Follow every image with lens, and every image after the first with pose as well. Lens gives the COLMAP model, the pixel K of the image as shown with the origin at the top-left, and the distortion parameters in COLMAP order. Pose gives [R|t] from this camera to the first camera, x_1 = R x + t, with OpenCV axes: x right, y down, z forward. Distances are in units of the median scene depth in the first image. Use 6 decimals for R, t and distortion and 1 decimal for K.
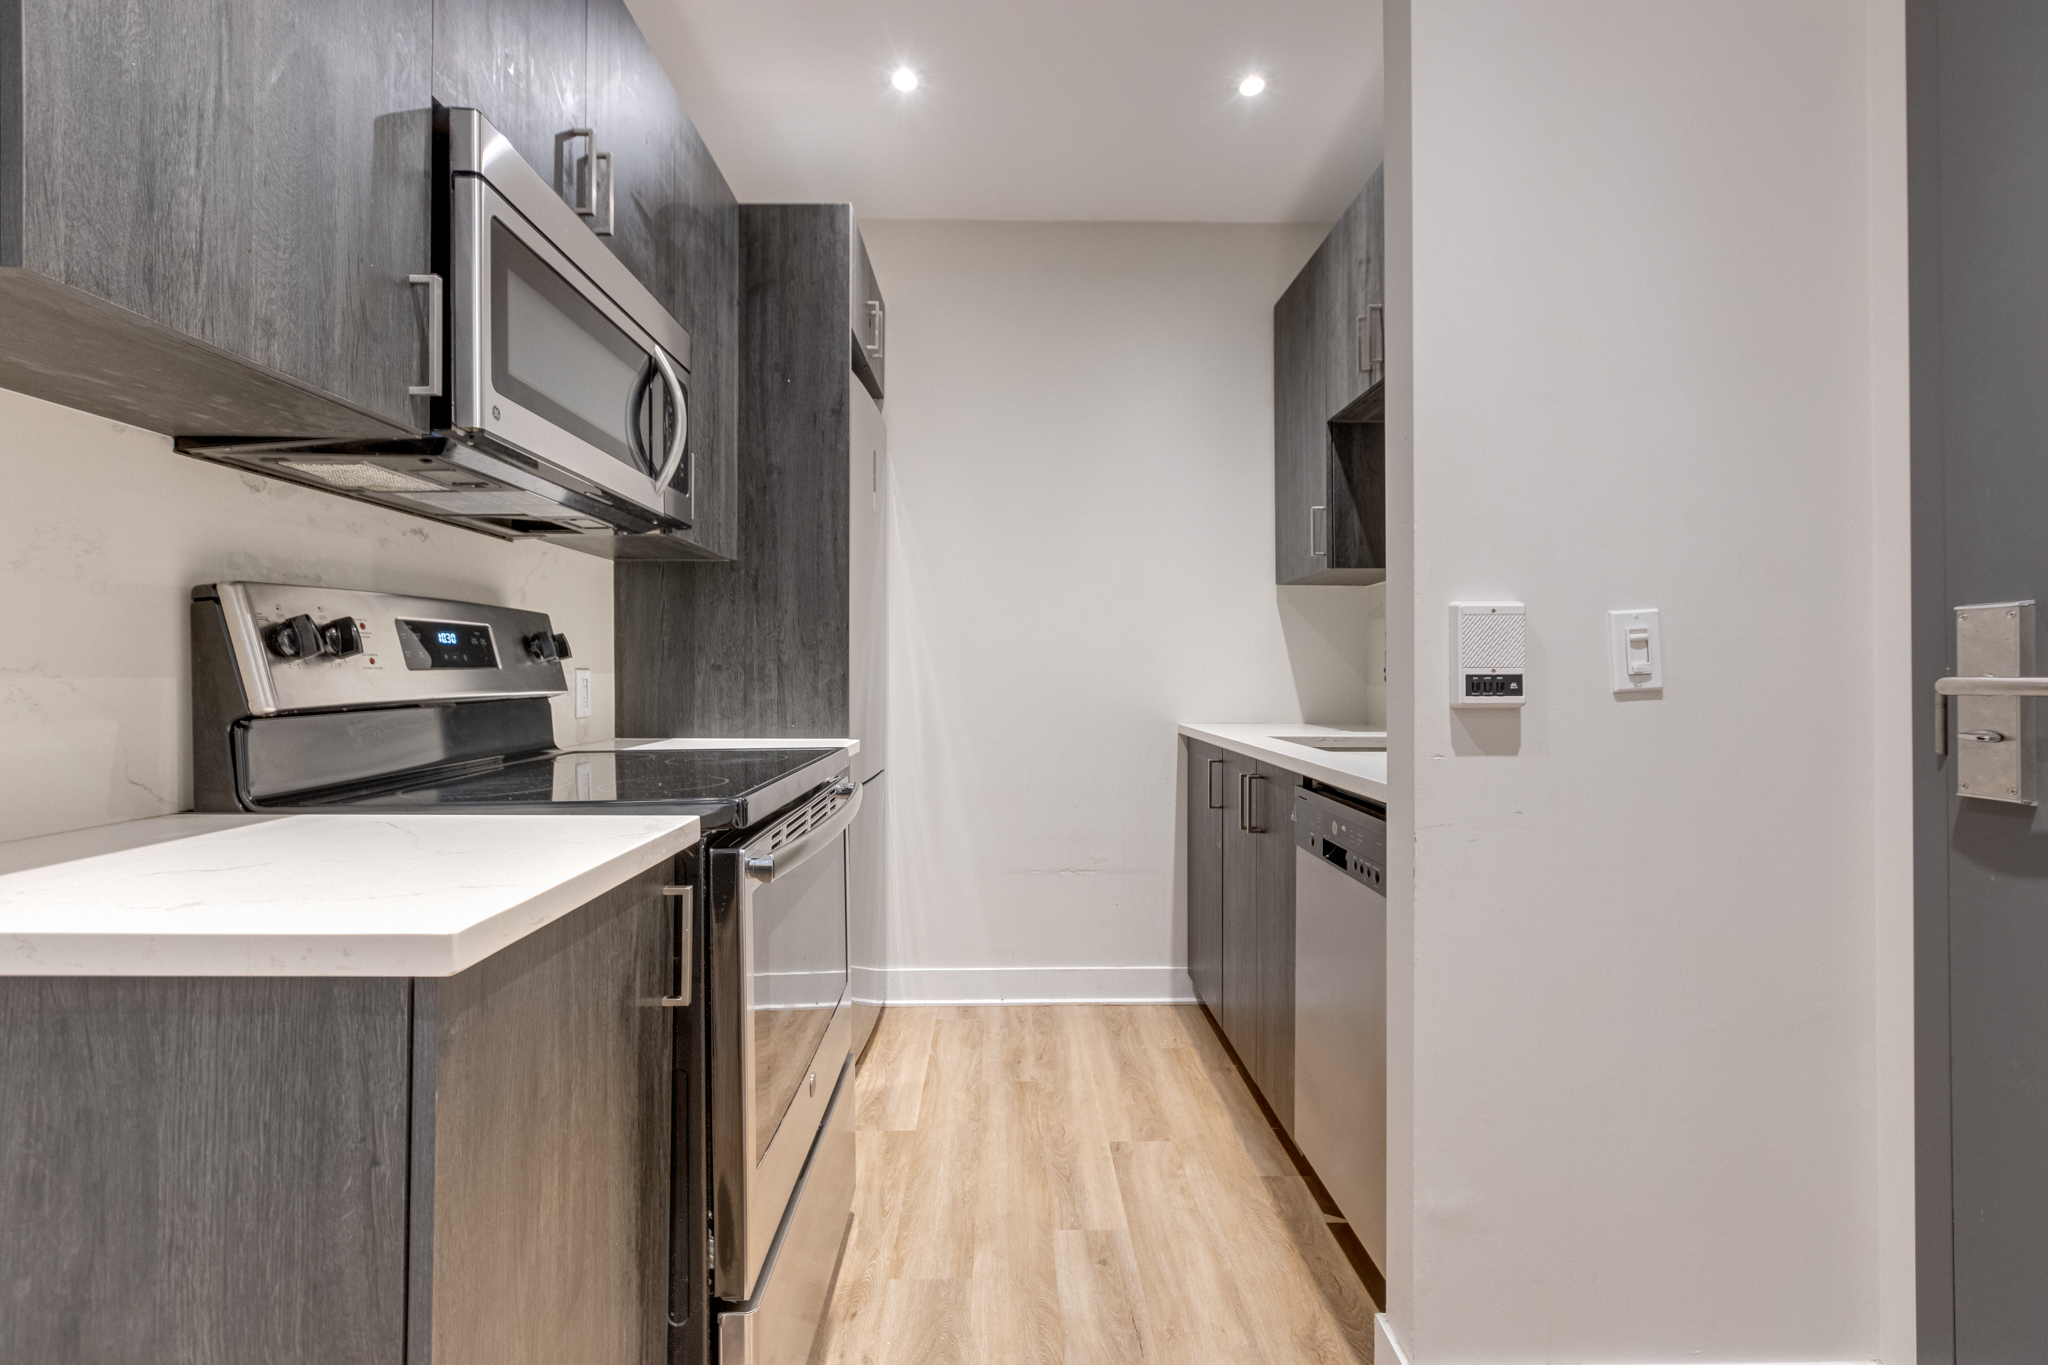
lens RADIAL K [[918.5, 0, 1014.4], [0, 918.5, 663.5], [0, 0, 1]] dist [-0.000689, 0.002840]
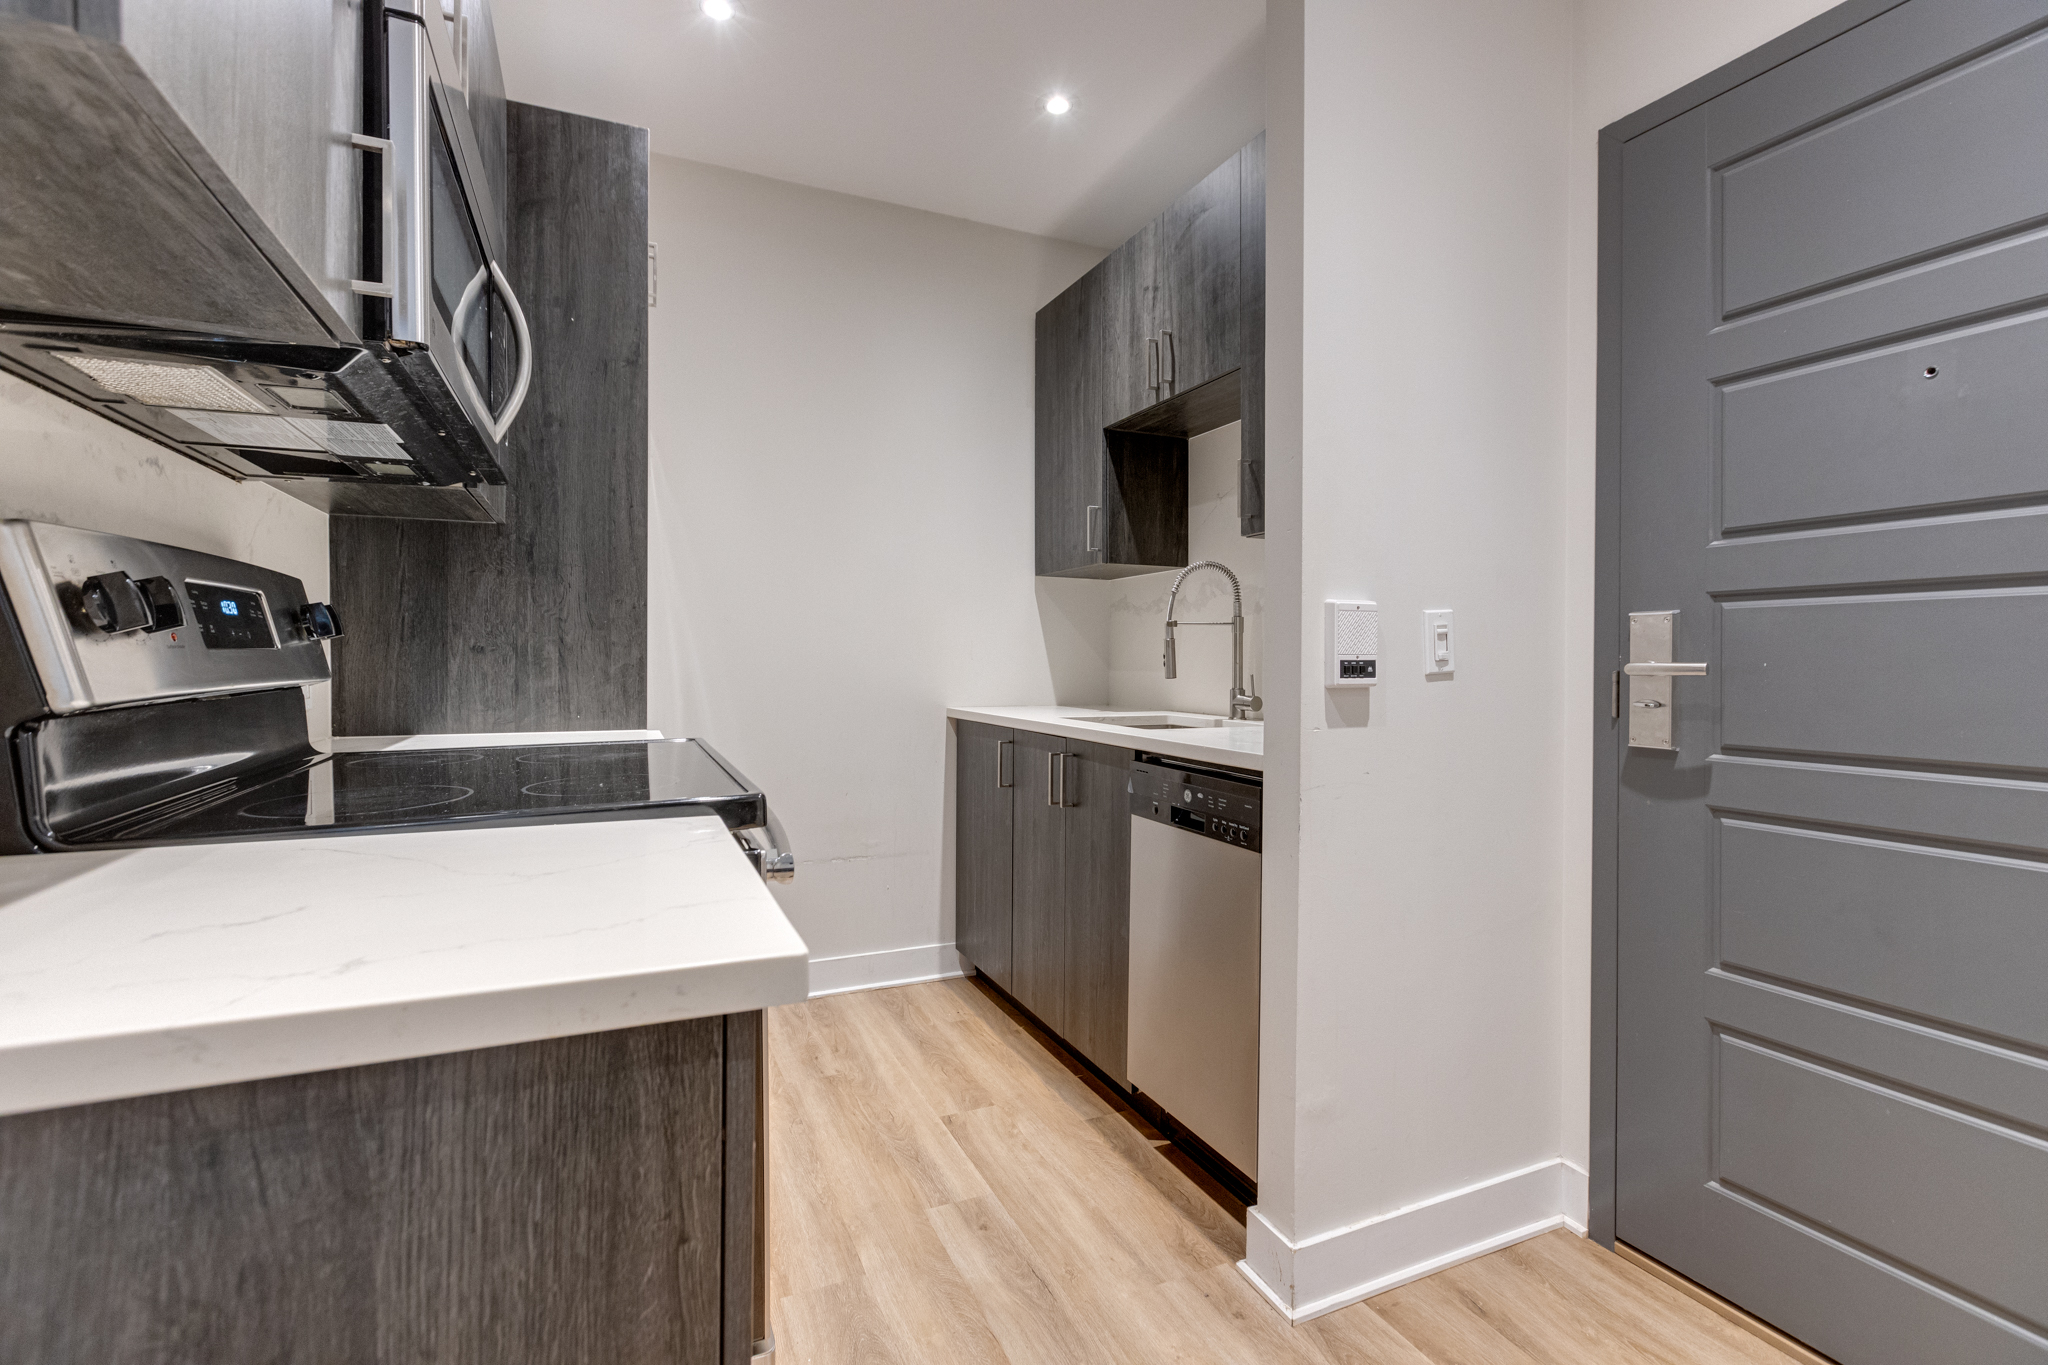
lens RADIAL K [[918.5, 0, 1014.4], [0, 918.5, 663.5], [0, 0, 1]] dist [-0.000689, 0.002840]
pose [[0.919896, 0.001754, 0.392158, -0.279172], [-0.007946, 0.999868, 0.014167, 0.002001], [-0.392081, -0.016148, 0.919789, 0.045924]]
